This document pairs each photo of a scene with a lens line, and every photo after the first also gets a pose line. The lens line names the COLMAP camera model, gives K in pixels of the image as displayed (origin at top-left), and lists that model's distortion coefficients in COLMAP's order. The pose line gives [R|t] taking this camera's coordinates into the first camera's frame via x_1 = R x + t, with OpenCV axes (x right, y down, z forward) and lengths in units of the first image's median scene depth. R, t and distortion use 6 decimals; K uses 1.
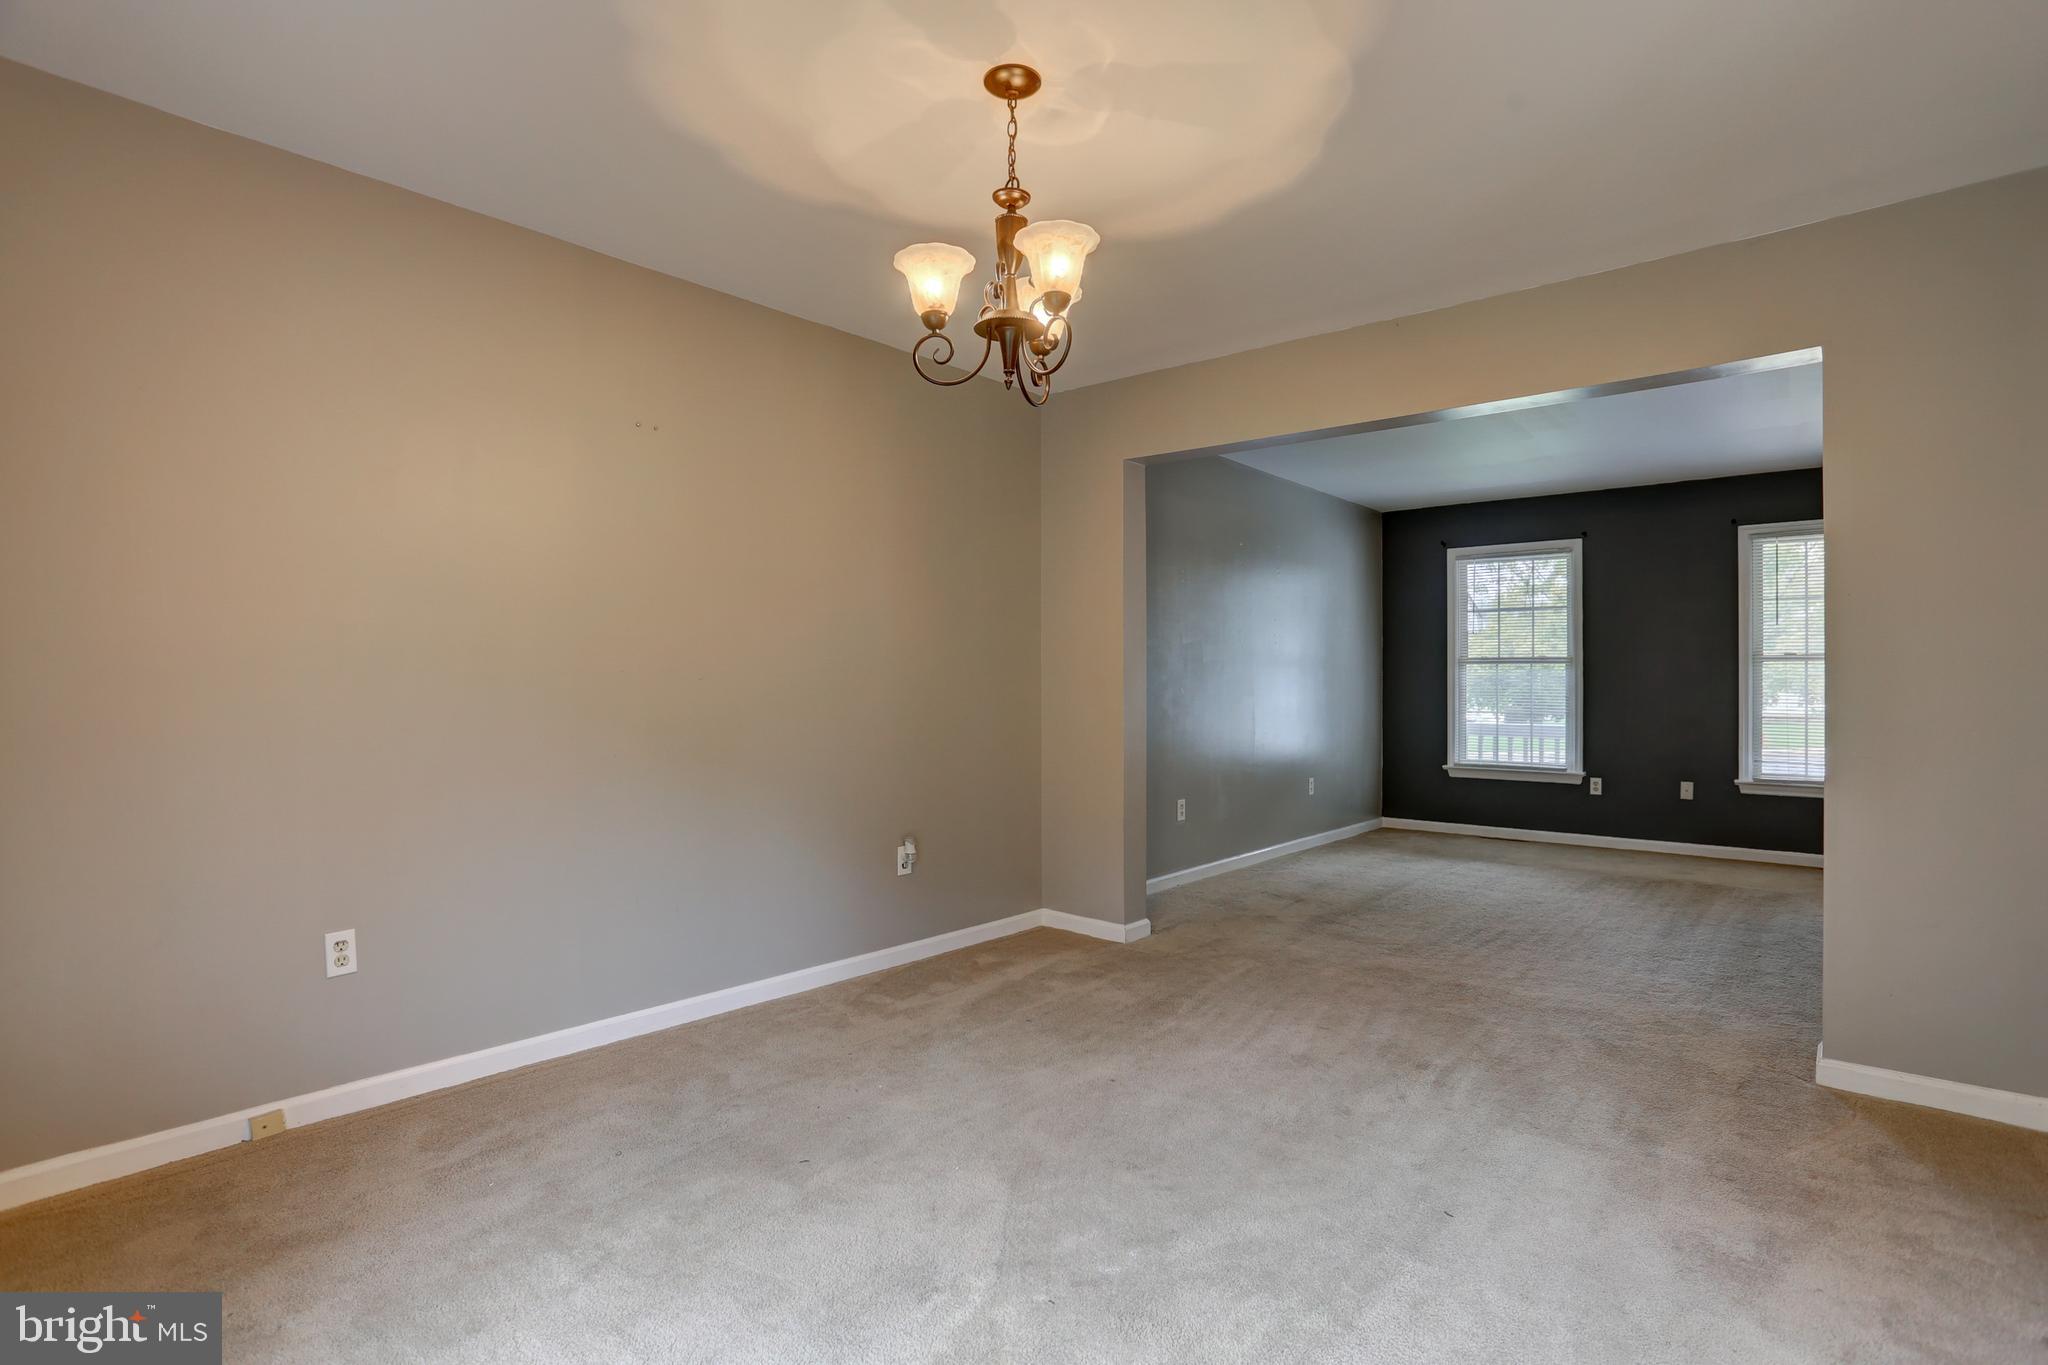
lens RADIAL K [[1015.4, 0, 1029.3], [0, 1015.4, 697.3], [0, 0, 1]] dist [-0.064640, 0.026230]
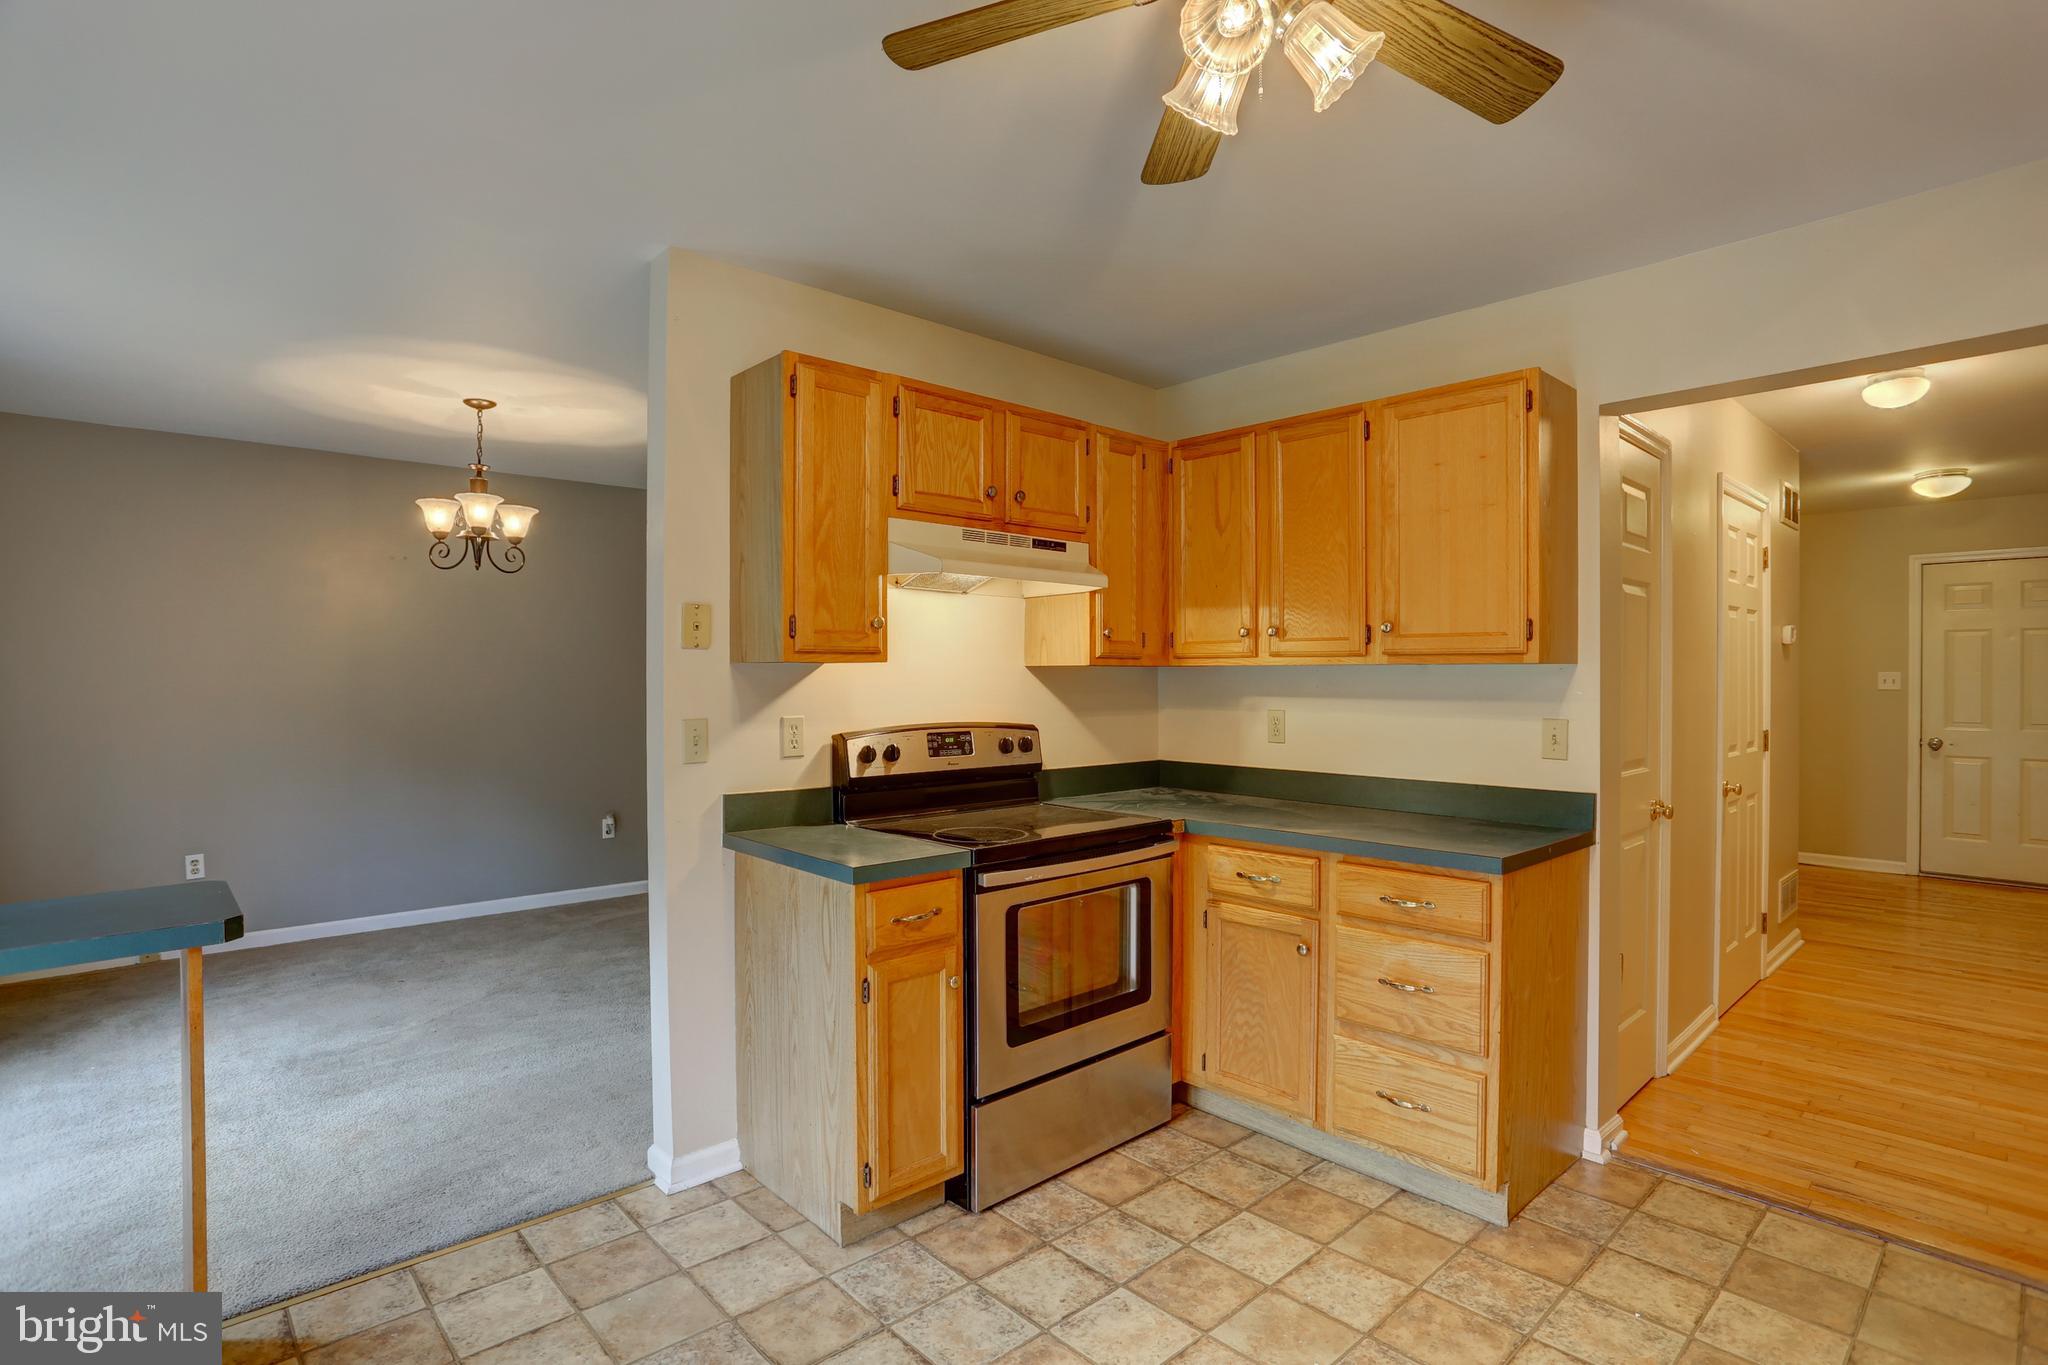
lens RADIAL K [[1015.4, 0, 1029.3], [0, 1015.4, 697.3], [0, 0, 1]] dist [-0.064640, 0.026230]
pose [[0.994187, 0.003593, -0.107604, 1.037481], [-0.002668, 0.999958, 0.008740, -0.074439], [0.107631, -0.008402, 0.994155, -0.638024]]
